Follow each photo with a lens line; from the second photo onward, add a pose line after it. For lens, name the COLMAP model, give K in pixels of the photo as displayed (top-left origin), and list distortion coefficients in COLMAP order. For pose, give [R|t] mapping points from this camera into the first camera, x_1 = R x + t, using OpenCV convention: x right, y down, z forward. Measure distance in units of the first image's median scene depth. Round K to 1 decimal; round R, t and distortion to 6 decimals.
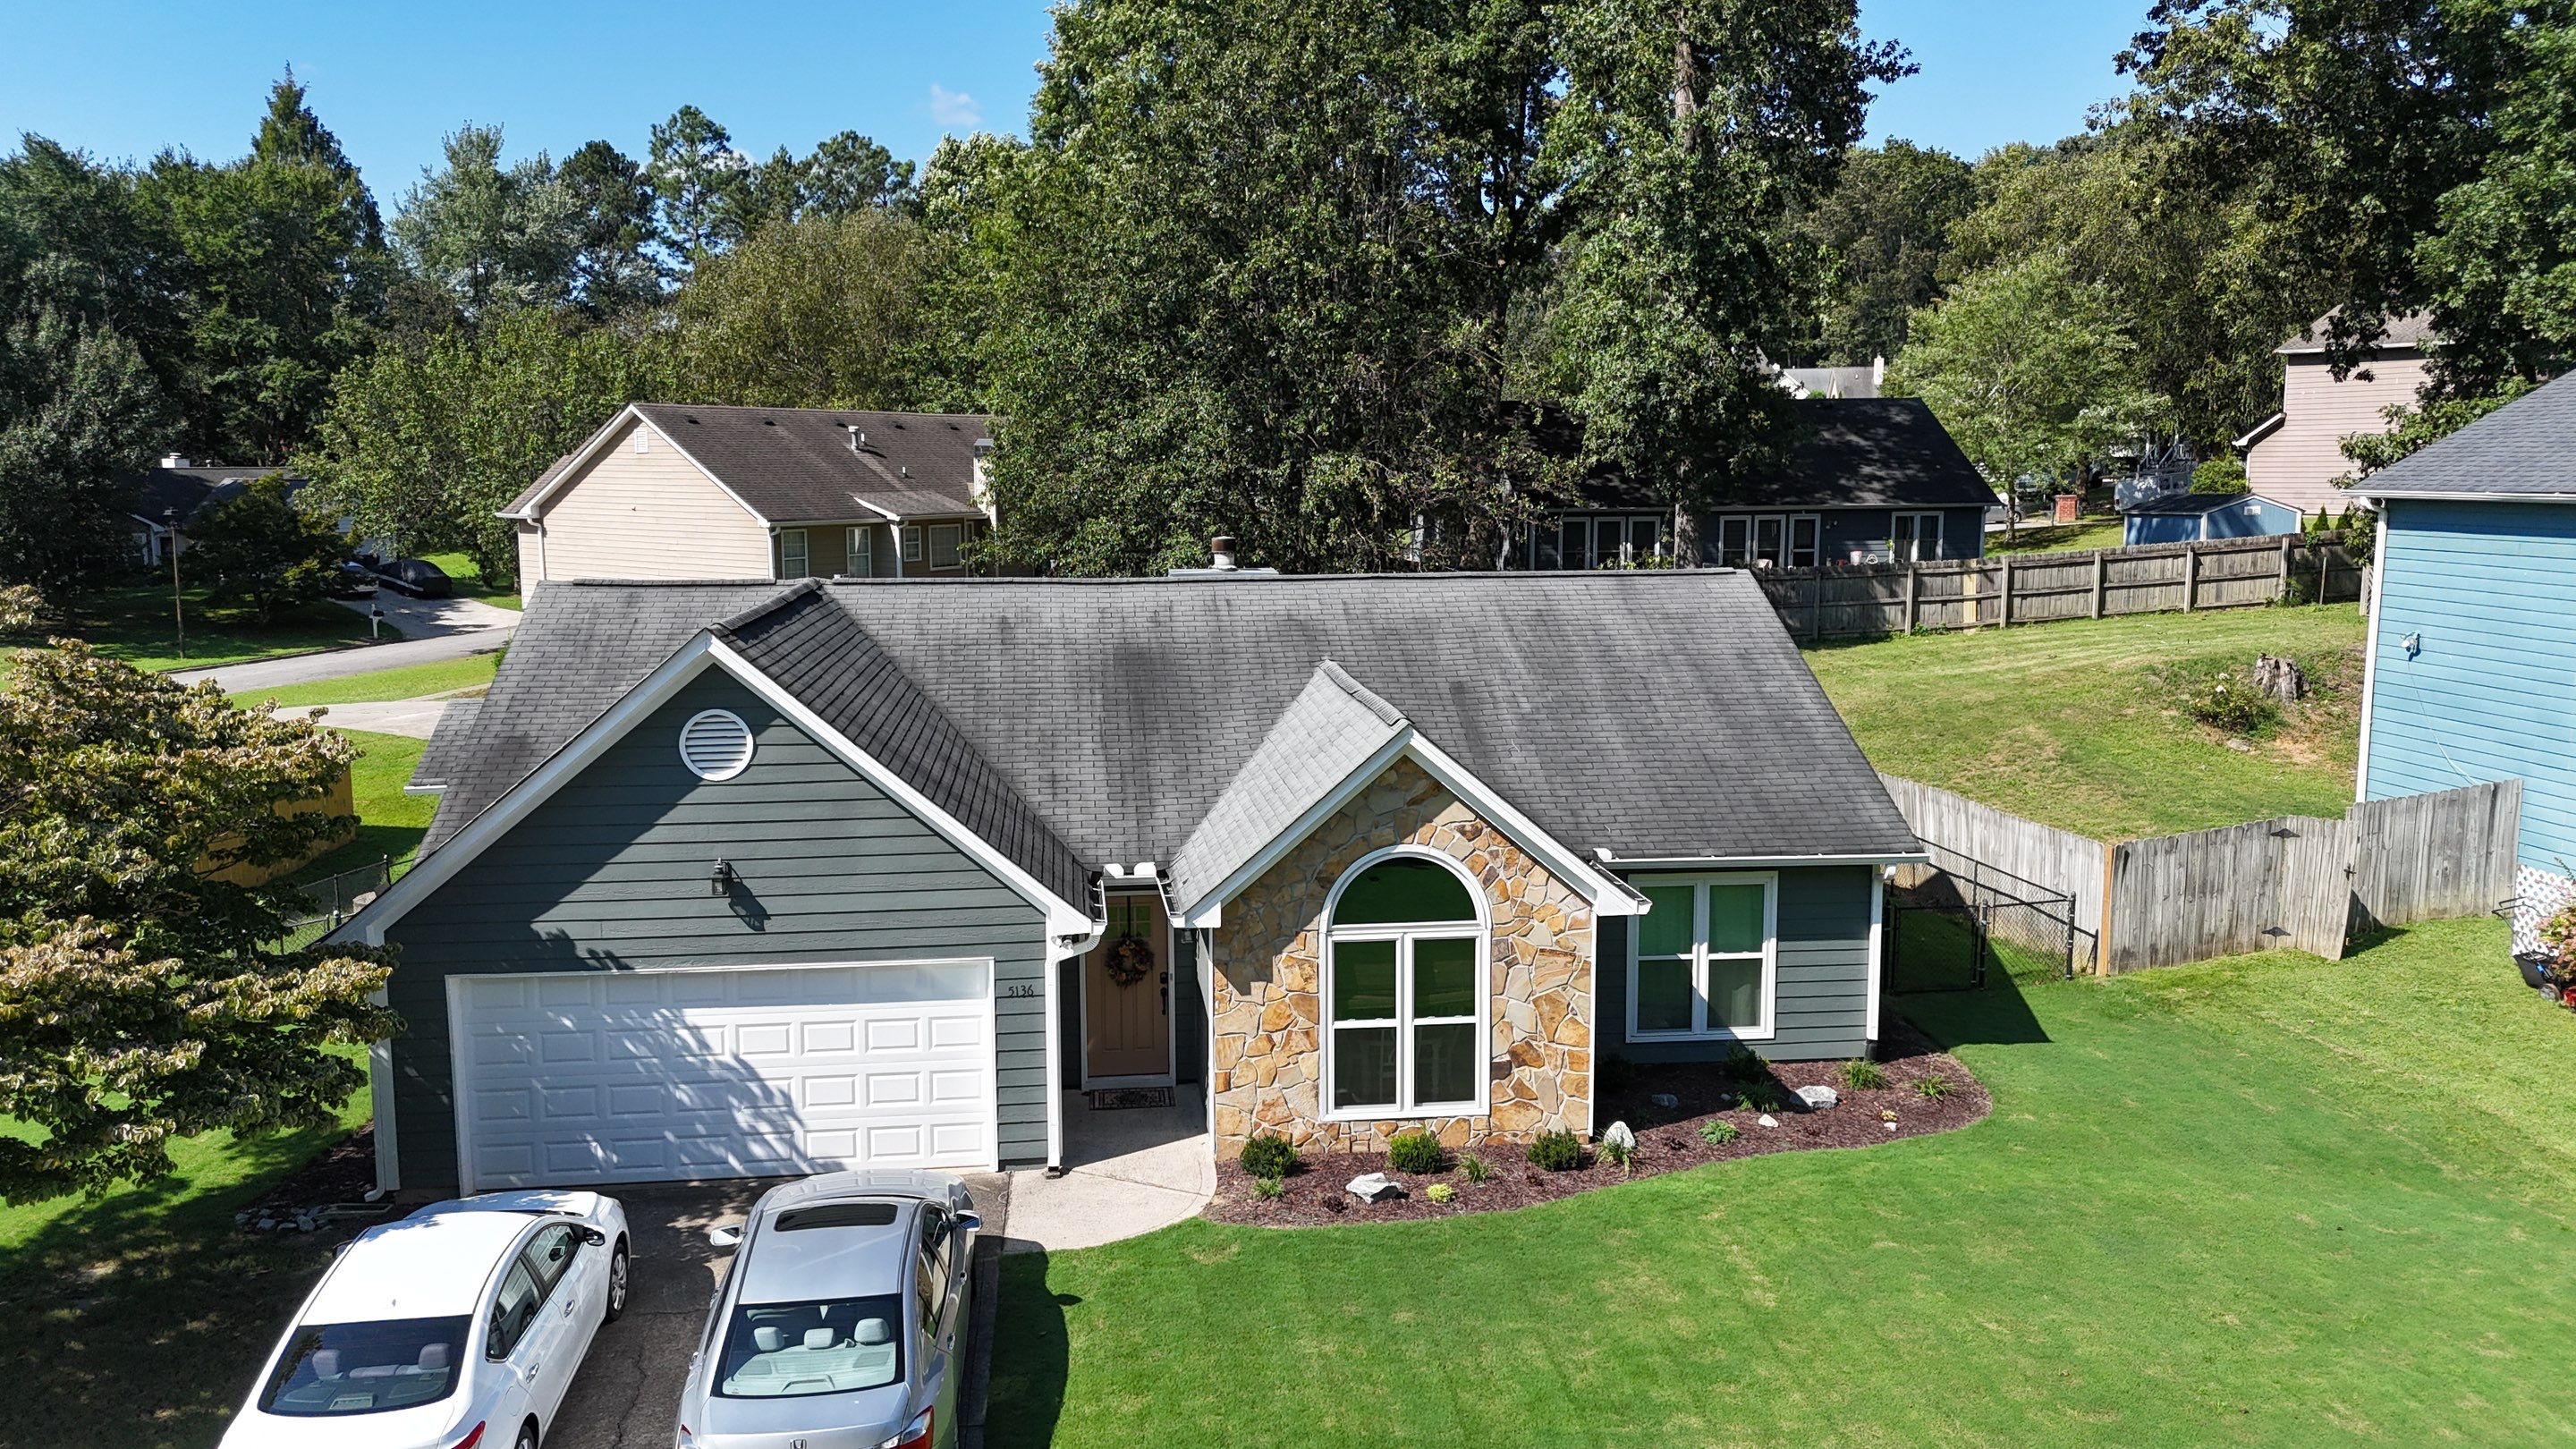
lens RADIAL K [[1887.2, 0, 1293.9], [0, 1887.2, 718.5], [0, 0, 1]] dist [0.026917, -0.017350]
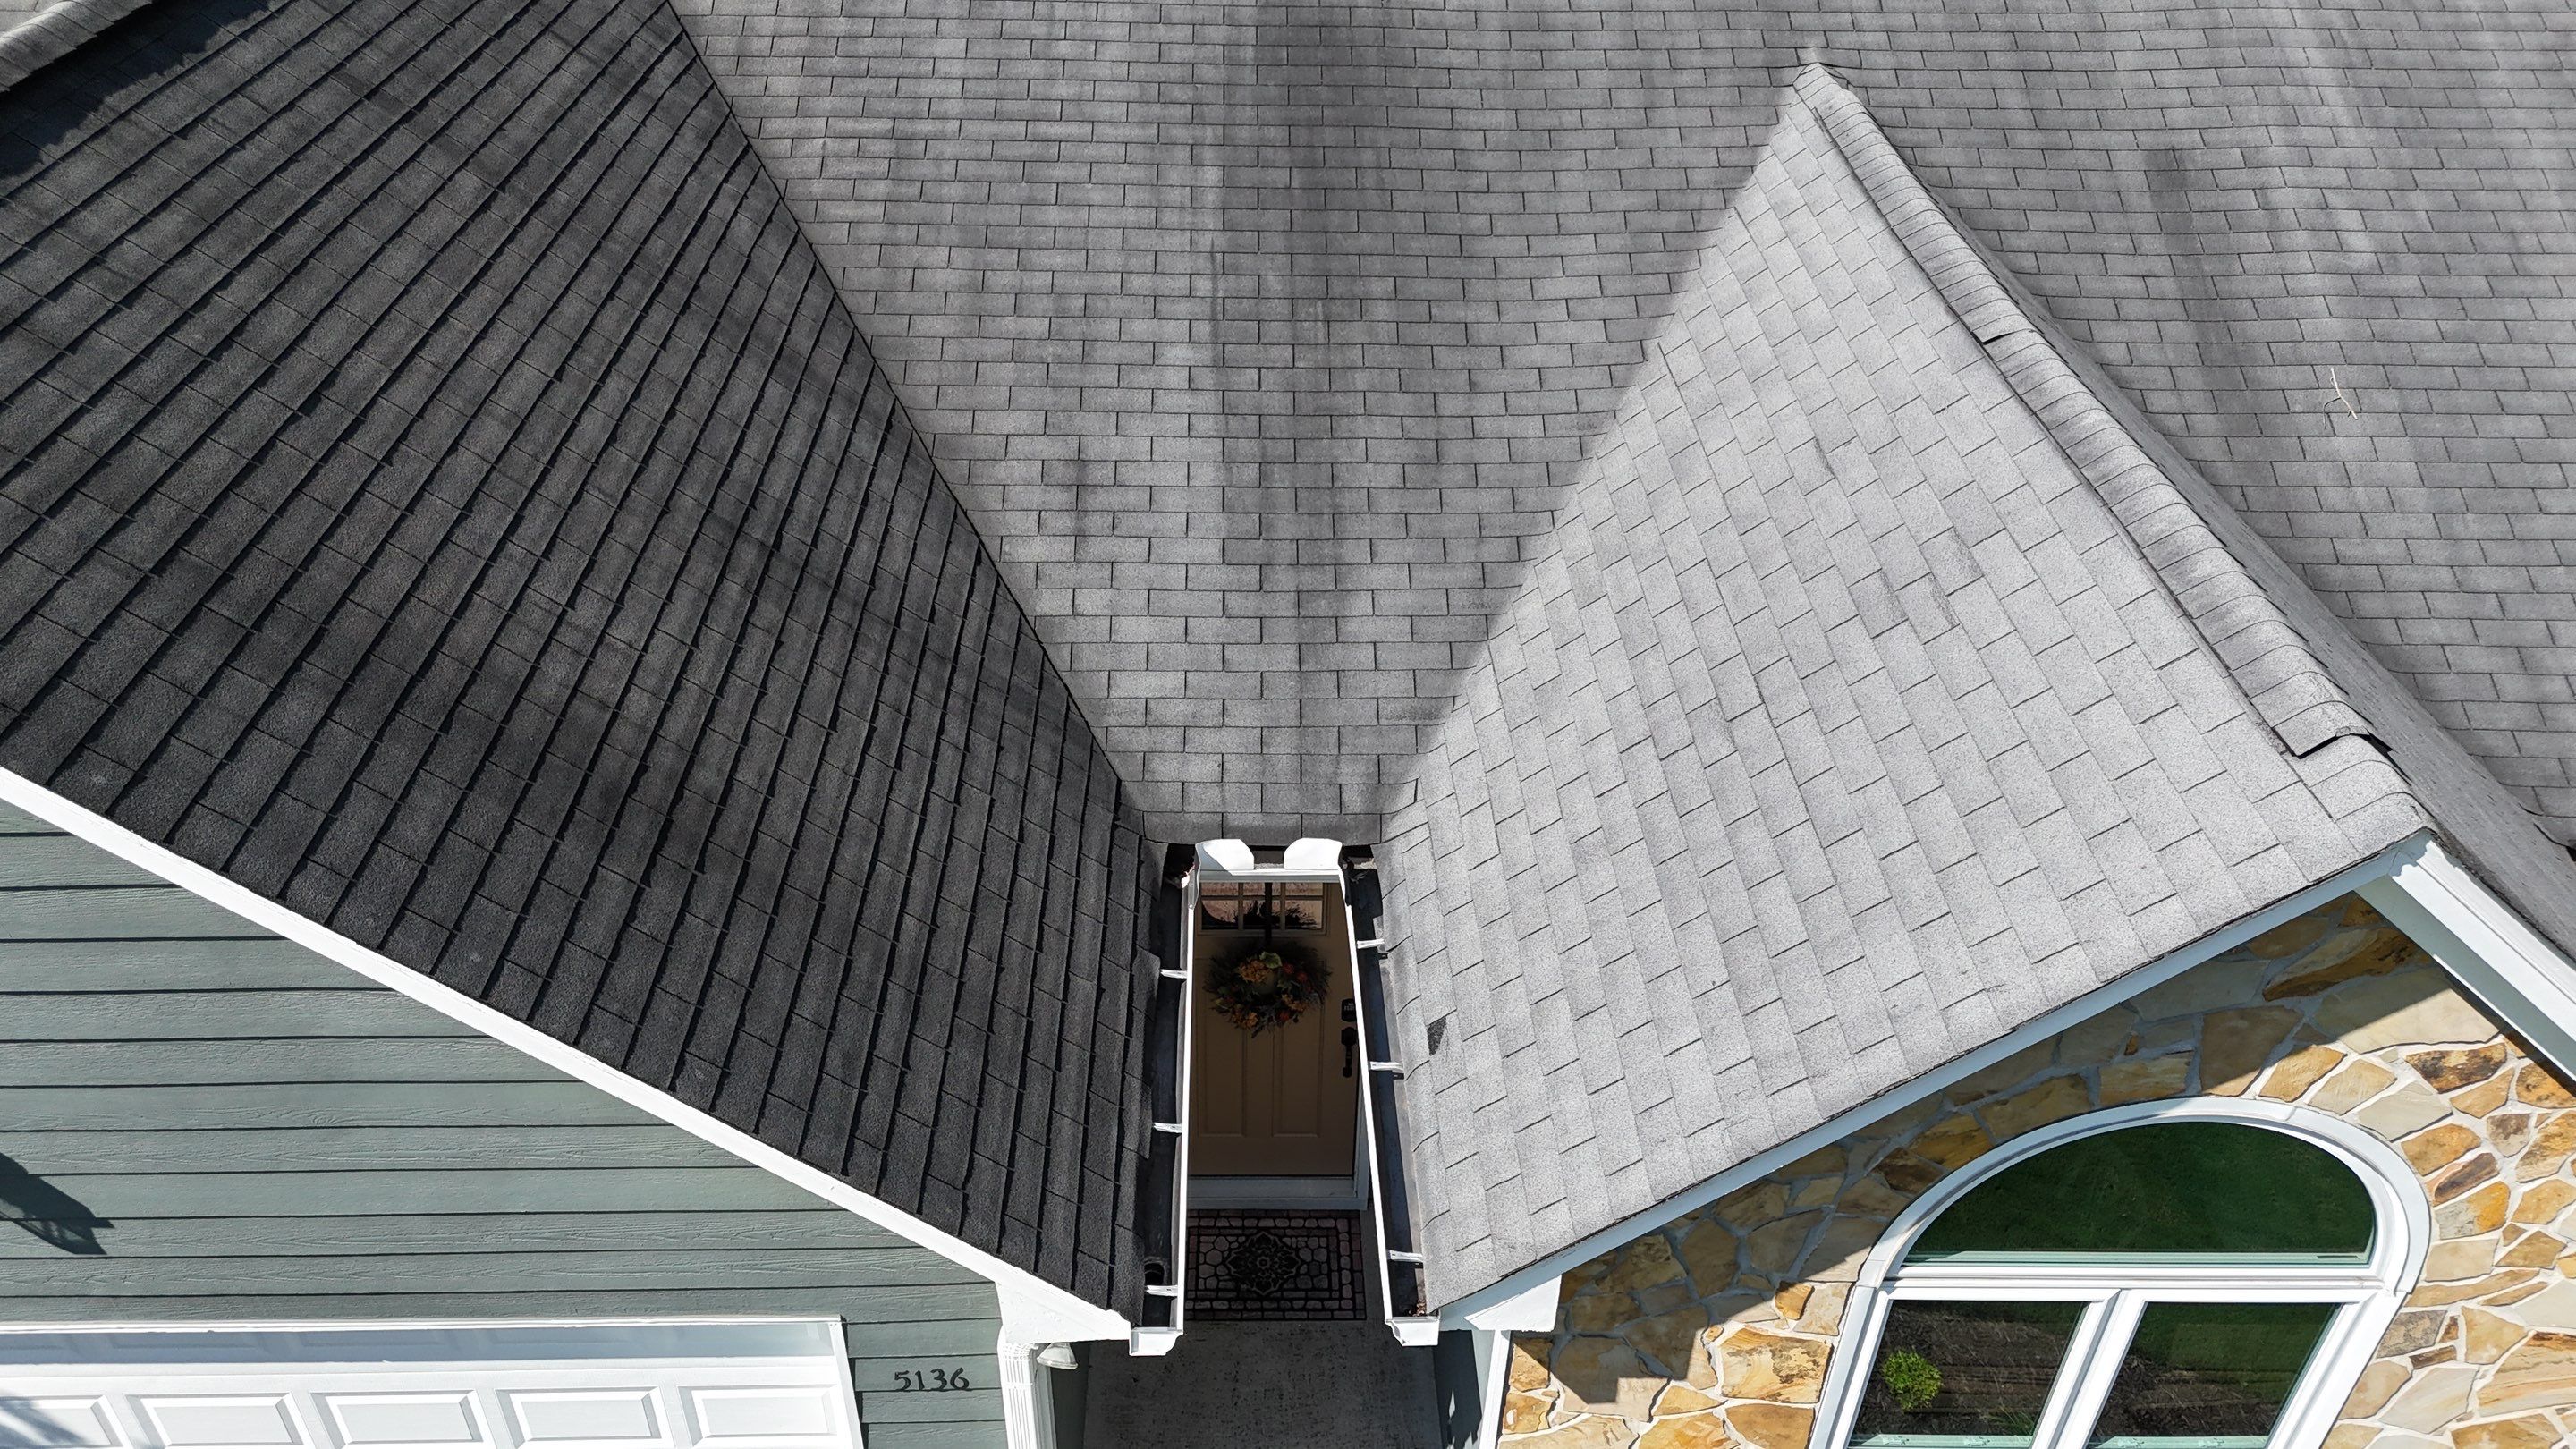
lens RADIAL K [[1887.2, 0, 1265.1], [0, 1887.2, 721.9], [0, 0, 1]] dist [0.026917, -0.017350]
pose [[0.994124, 0.074913, -0.078131, -0.066700], [-0.029255, 0.880905, 0.472389, -0.115973], [0.104214, -0.467328, 0.877920, 0.749675]]
